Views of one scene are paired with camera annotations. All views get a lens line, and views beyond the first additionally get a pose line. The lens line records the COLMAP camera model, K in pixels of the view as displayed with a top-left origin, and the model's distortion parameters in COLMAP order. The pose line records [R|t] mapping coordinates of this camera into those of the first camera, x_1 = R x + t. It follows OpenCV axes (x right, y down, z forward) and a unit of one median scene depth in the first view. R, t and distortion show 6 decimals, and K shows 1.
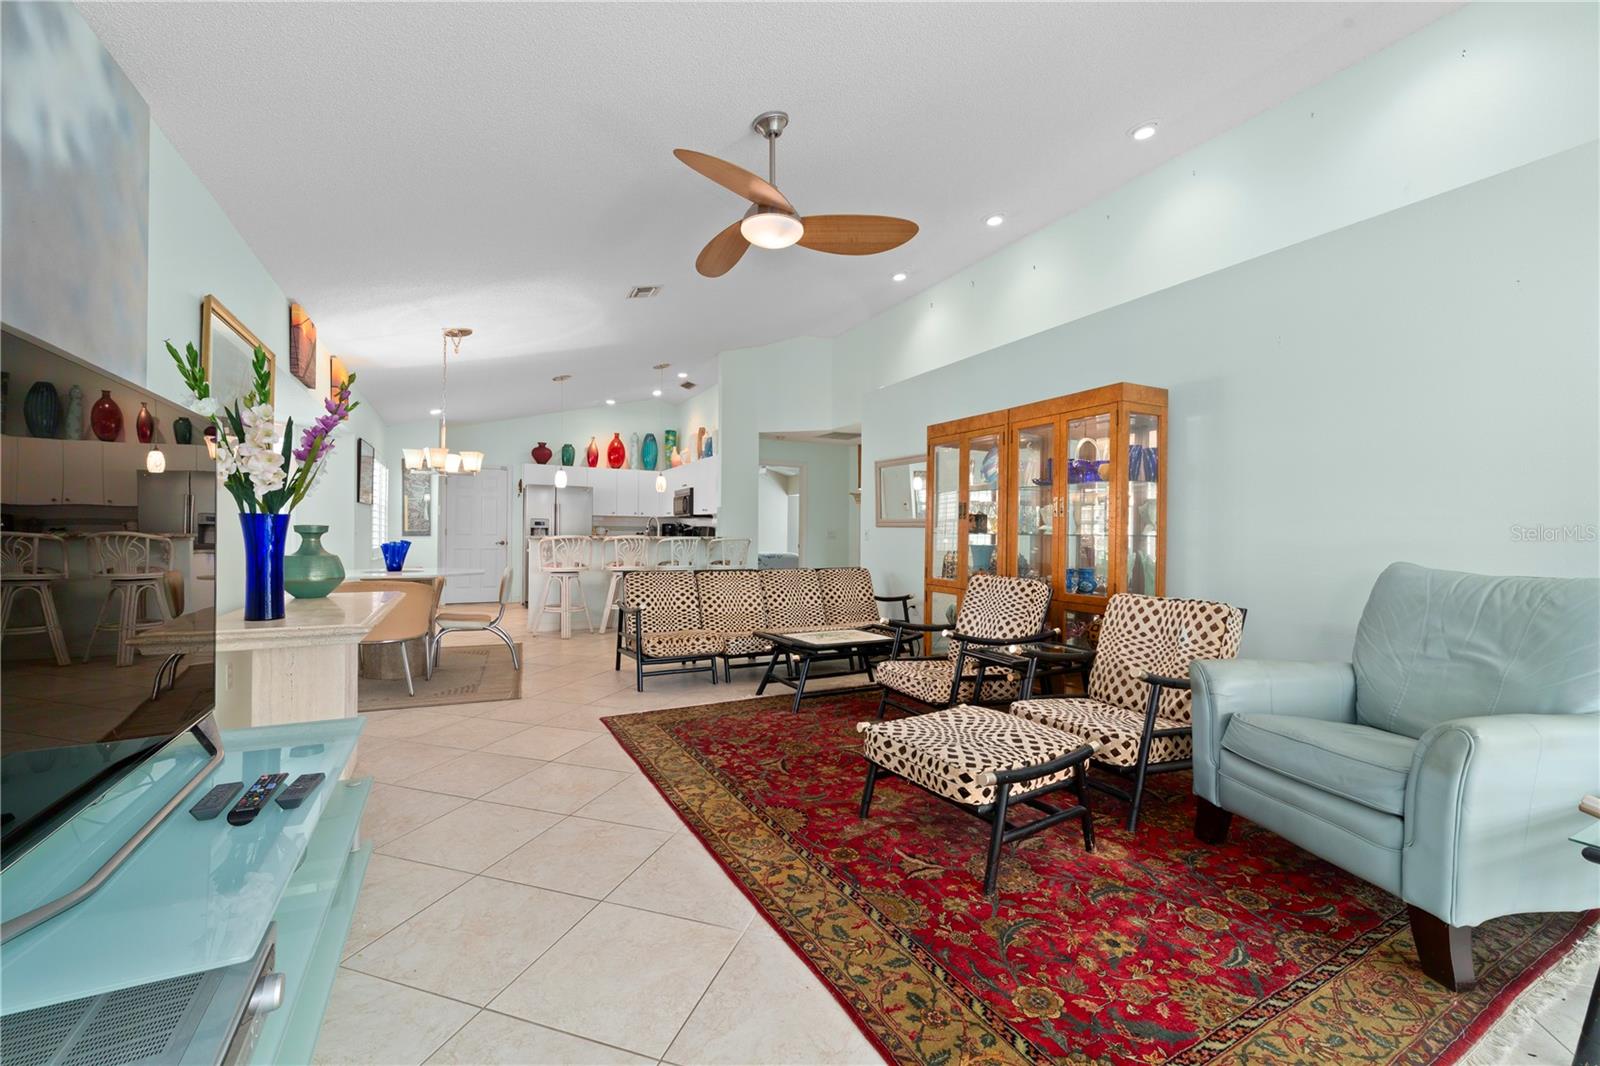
lens RADIAL K [[637.4, 0, 796.4], [0, 637.4, 534.3], [0, 0, 1]] dist [-0.001921, 0.000098]
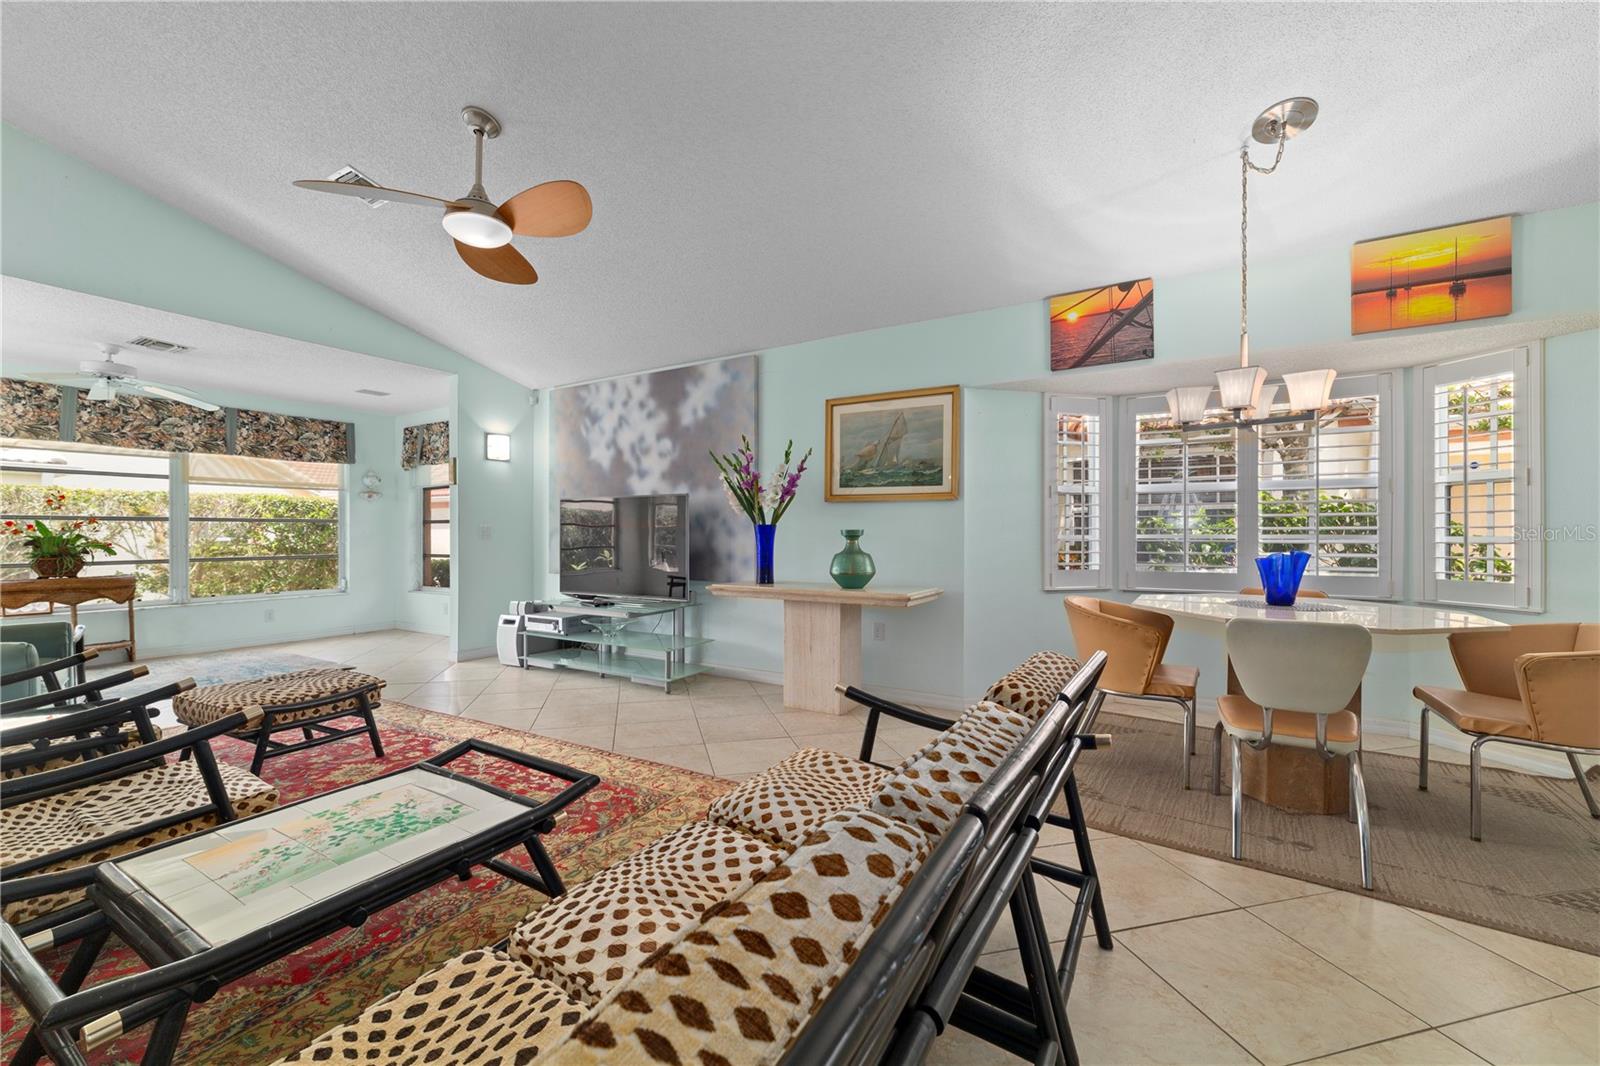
lens RADIAL K [[637.4, 0, 796.4], [0, 637.4, 534.3], [0, 0, 1]] dist [-0.001921, 0.000098]
pose [[-0.850428, -0.009224, -0.526010, 0.057462], [-0.008403, 0.999957, -0.003949, 0.001605], [0.526024, 0.001062, -0.850469, 2.051752]]
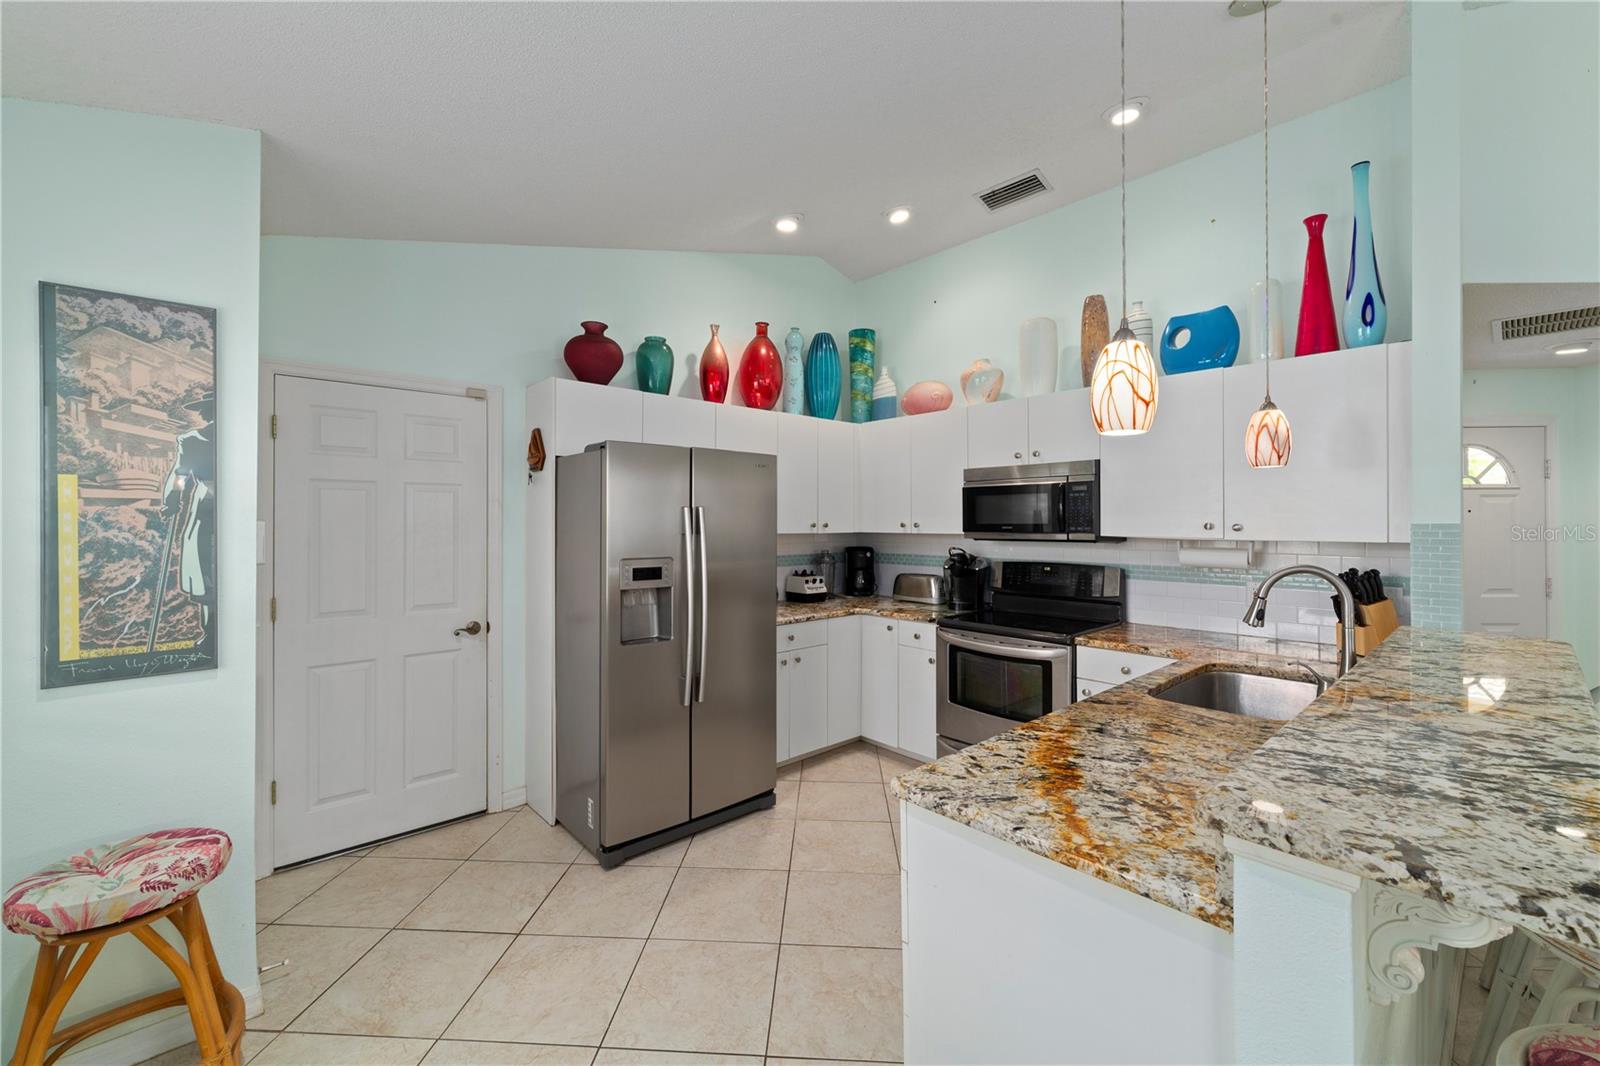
lens RADIAL K [[650.9, 0, 801.1], [0, 650.9, 521.6], [0, 0, 1]] dist [0.002011, 0.000155]
pose [[0.967728, -0.010735, 0.251769, -1.272656], [0.010594, 0.999942, 0.001914, -0.128129], [-0.251775, 0.000815, 0.967786, 2.139527]]
